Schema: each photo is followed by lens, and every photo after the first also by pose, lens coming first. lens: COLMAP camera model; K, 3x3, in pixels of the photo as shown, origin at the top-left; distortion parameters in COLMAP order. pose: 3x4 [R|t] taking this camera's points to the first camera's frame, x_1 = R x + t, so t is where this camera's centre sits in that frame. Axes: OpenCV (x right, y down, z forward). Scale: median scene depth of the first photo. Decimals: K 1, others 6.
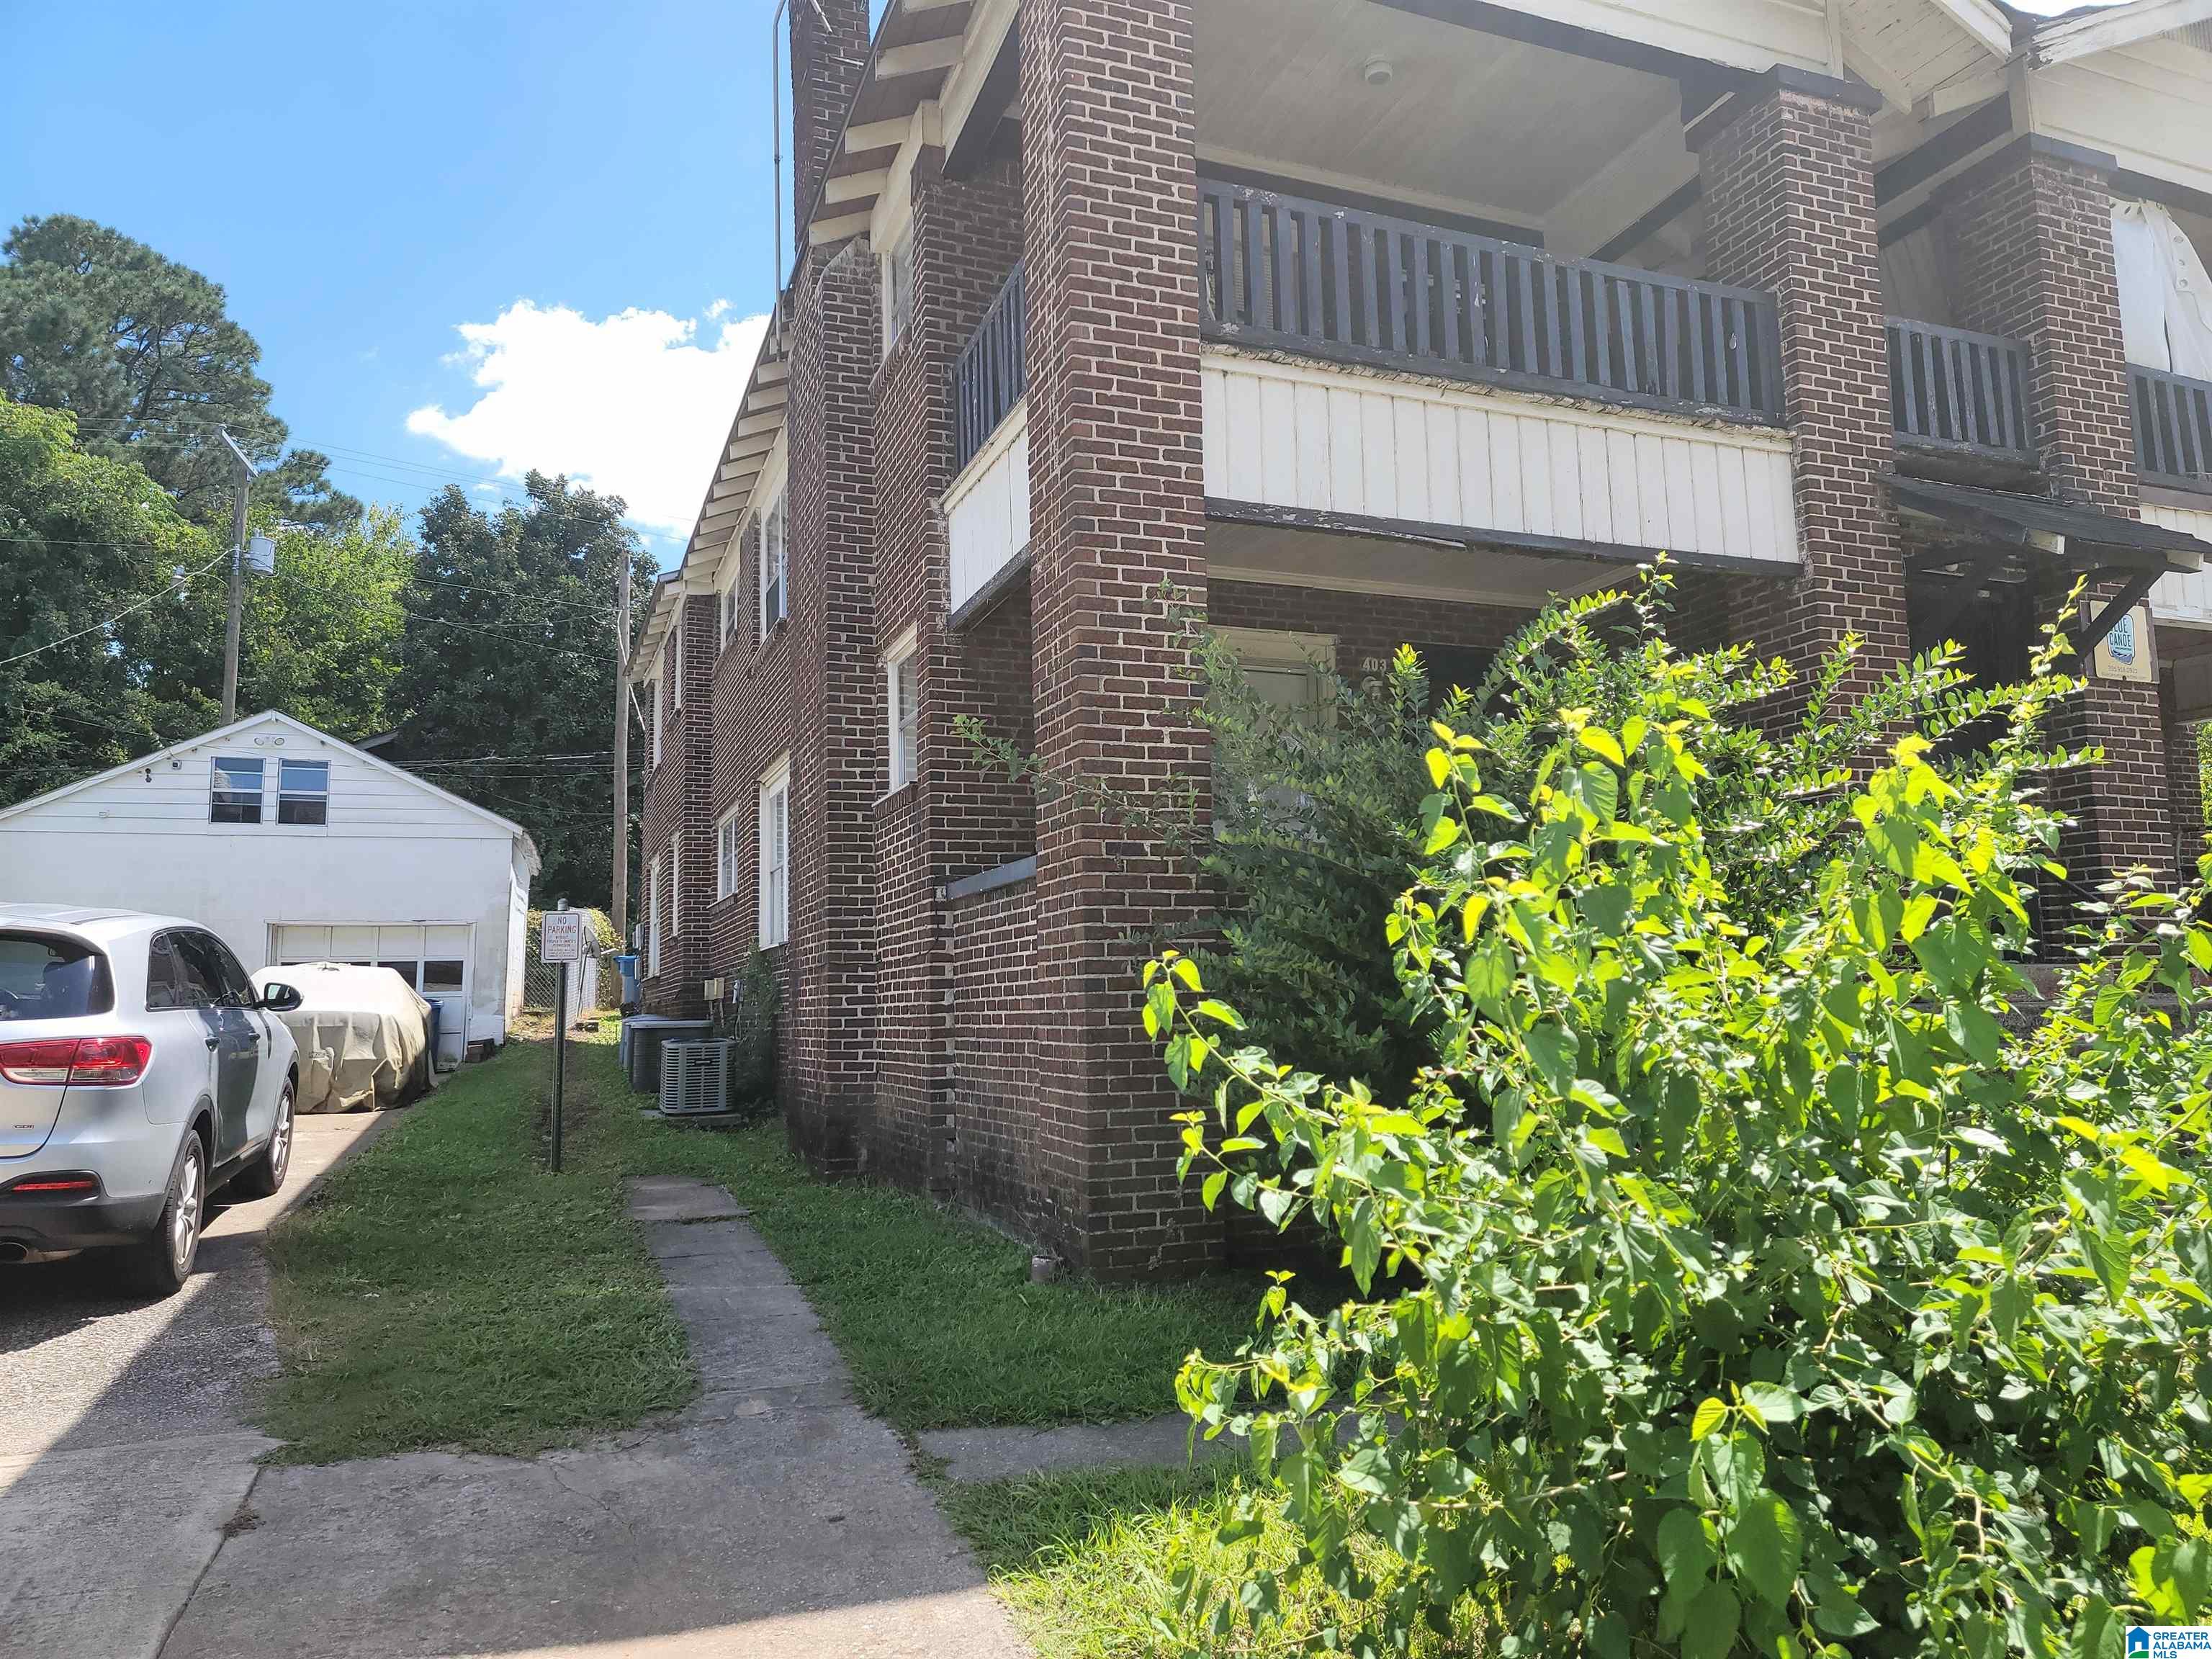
lens RADIAL K [[1527.0, 0, 1100.3], [0, 1527.0, 817.5], [0, 0, 1]] dist [0.081129, -0.062209]
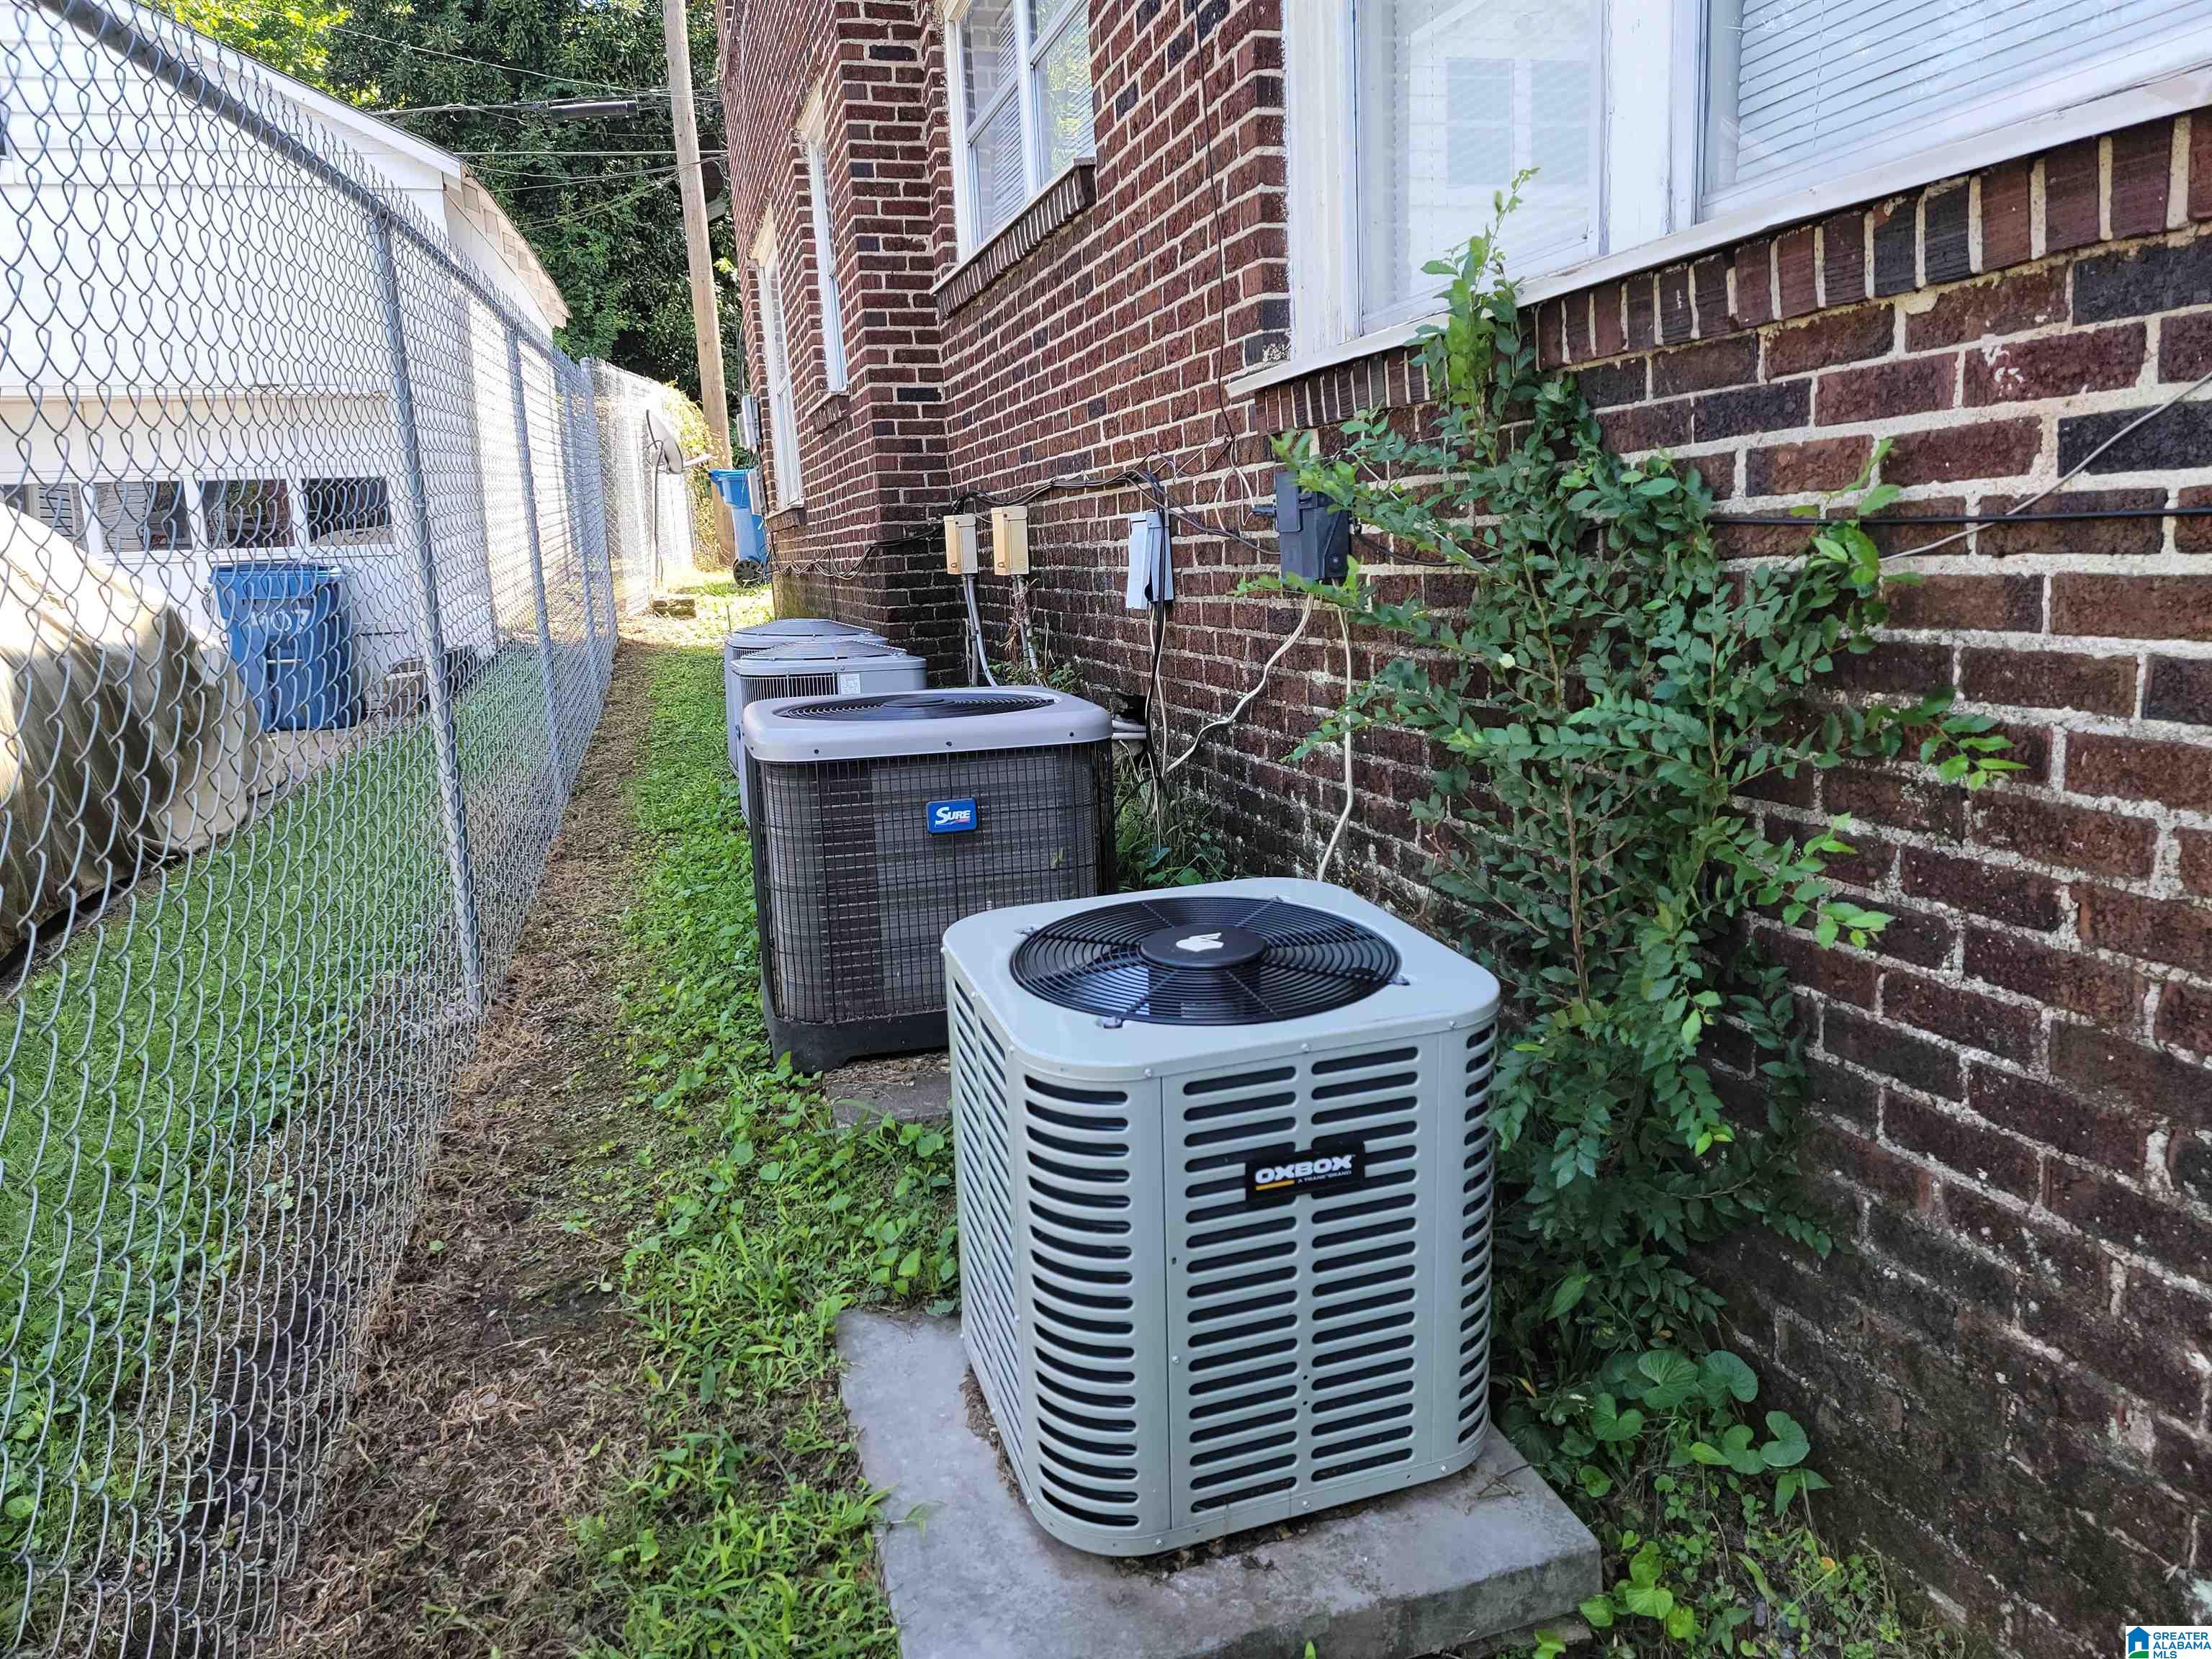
lens RADIAL K [[1527.0, 0, 1118.3], [0, 1527.0, 821.8], [0, 0, 1]] dist [0.081129, -0.062209]
pose [[0.997397, -0.014837, -0.070565, -0.147113], [0.035584, 0.952421, 0.302701, 0.052681], [0.062716, -0.304423, 0.950470, 0.491413]]
